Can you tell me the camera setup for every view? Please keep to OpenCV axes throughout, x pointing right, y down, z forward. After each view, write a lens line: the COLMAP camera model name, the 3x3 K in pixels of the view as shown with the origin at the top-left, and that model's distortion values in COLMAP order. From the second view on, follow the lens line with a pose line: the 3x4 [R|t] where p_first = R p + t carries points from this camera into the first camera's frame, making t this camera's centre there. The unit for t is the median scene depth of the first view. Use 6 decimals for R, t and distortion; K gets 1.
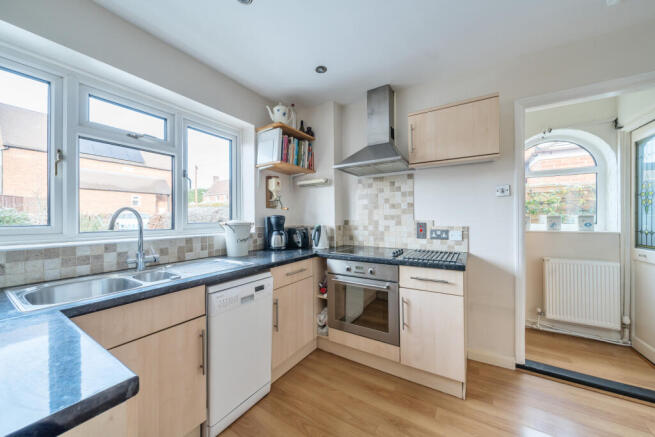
lens RADIAL K [[239.1, 0, 312.3], [0, 239.1, 218.0], [0, 0, 1]] dist [-0.000650, -0.000044]
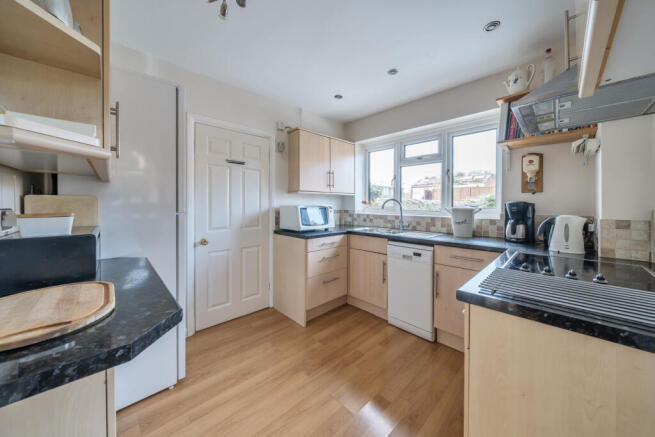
lens RADIAL K [[227.6, 0, 328.9], [0, 227.6, 204.1], [0, 0, 1]] dist [0.000035, -0.000062]
pose [[-0.211394, 0.007612, -0.977371, 0.925031], [-0.000950, 0.999968, 0.007993, -0.008525], [0.977400, 0.002619, -0.211380, 0.605265]]
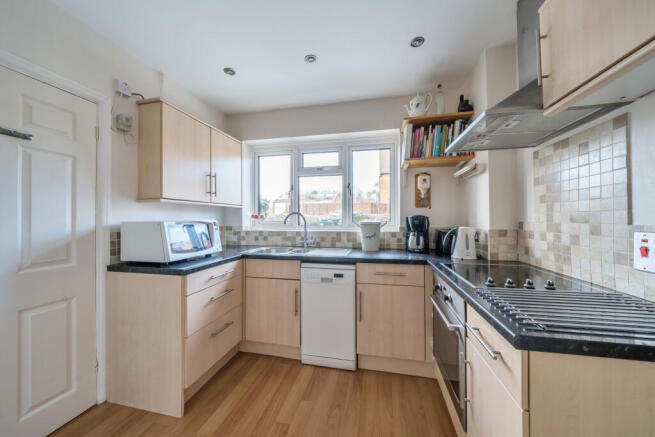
lens RADIAL K [[230.3, 0, 328.8], [0, 230.3, 216.3], [0, 0, 1]] dist [-0.001439, -0.000158]
pose [[0.366309, -0.001968, -0.930491, 0.667828], [0.001020, 0.999998, -0.001714, -0.006273], [0.930493, -0.000321, 0.366311, 0.406715]]
